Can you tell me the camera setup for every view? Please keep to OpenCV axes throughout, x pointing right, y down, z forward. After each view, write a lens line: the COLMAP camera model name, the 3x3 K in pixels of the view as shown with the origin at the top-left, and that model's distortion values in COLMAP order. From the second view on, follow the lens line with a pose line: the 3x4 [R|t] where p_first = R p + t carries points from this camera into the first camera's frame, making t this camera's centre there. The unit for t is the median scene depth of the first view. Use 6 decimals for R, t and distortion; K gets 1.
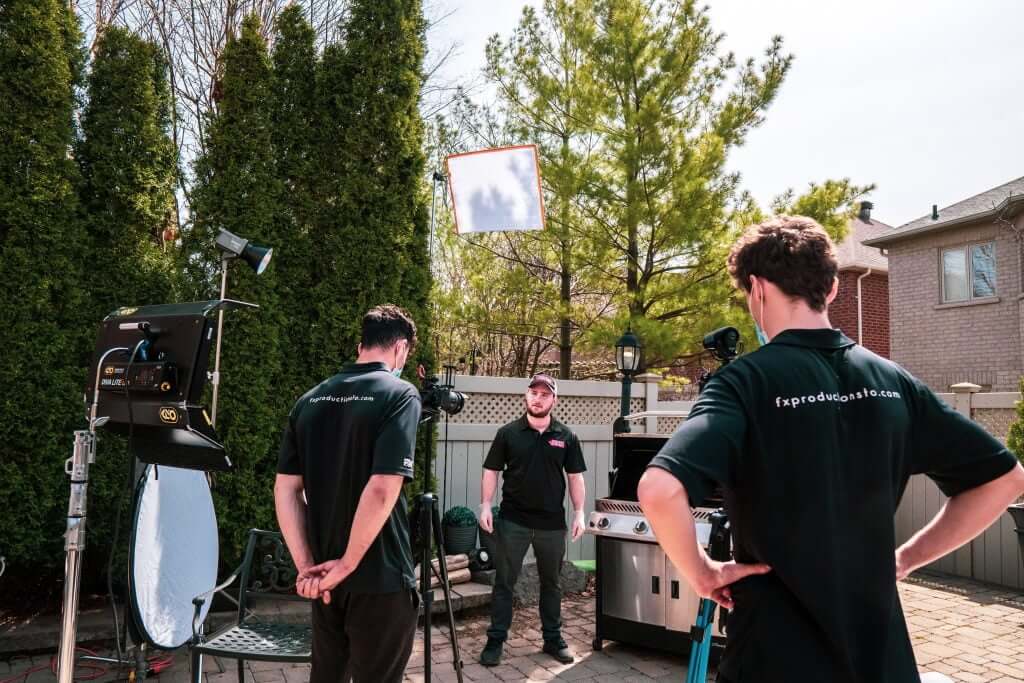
lens RADIAL K [[719.7, 0, 512.0], [0, 719.7, 341.5], [0, 0, 1]] dist [-0.110948, 0.075269]
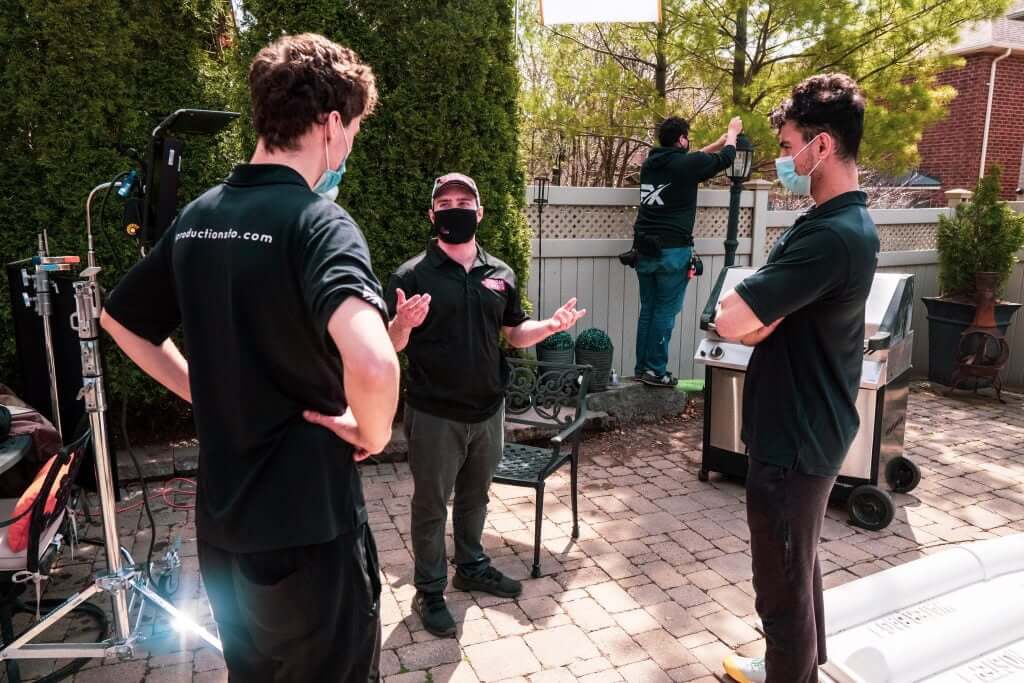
lens RADIAL K [[719.7, 0, 512.0], [0, 719.7, 341.5], [0, 0, 1]] dist [-0.110948, 0.075269]
pose [[0.993776, -0.000473, -0.111398, -0.026735], [0.030483, 0.962978, 0.267850, -0.010882], [0.107147, -0.269579, 0.956999, 0.088188]]
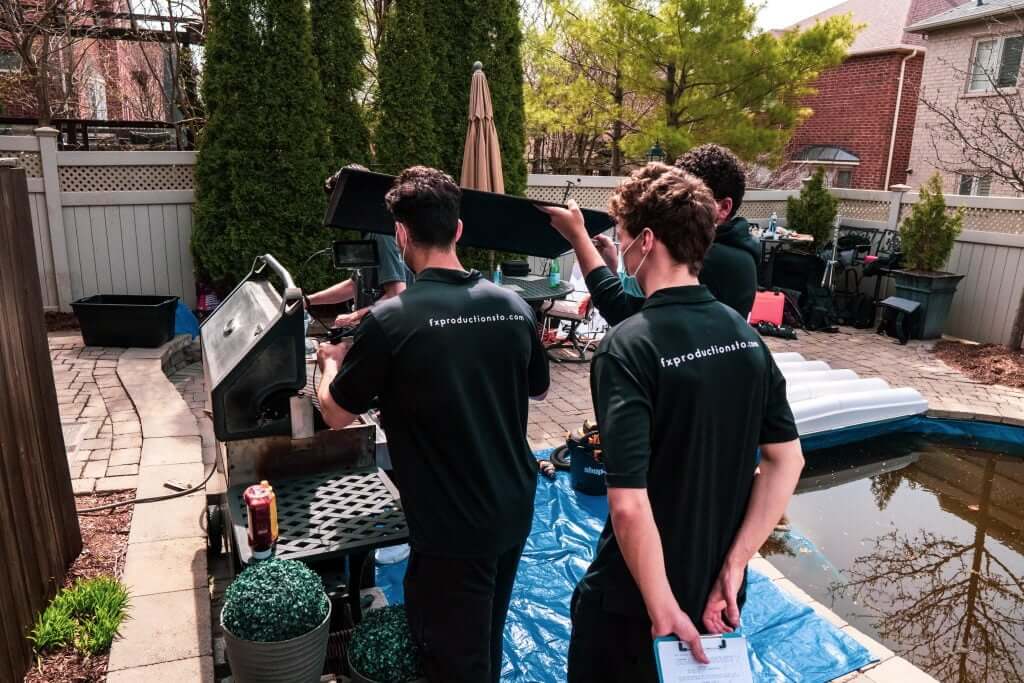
lens RADIAL K [[719.7, 0, 512.0], [0, 719.7, 341.5], [0, 0, 1]] dist [-0.110948, 0.075269]
pose [[0.996992, 0.024135, -0.073652, -0.018973], [0.001622, 0.943575, 0.331155, -0.151972], [0.077488, -0.330278, 0.940698, -0.671983]]
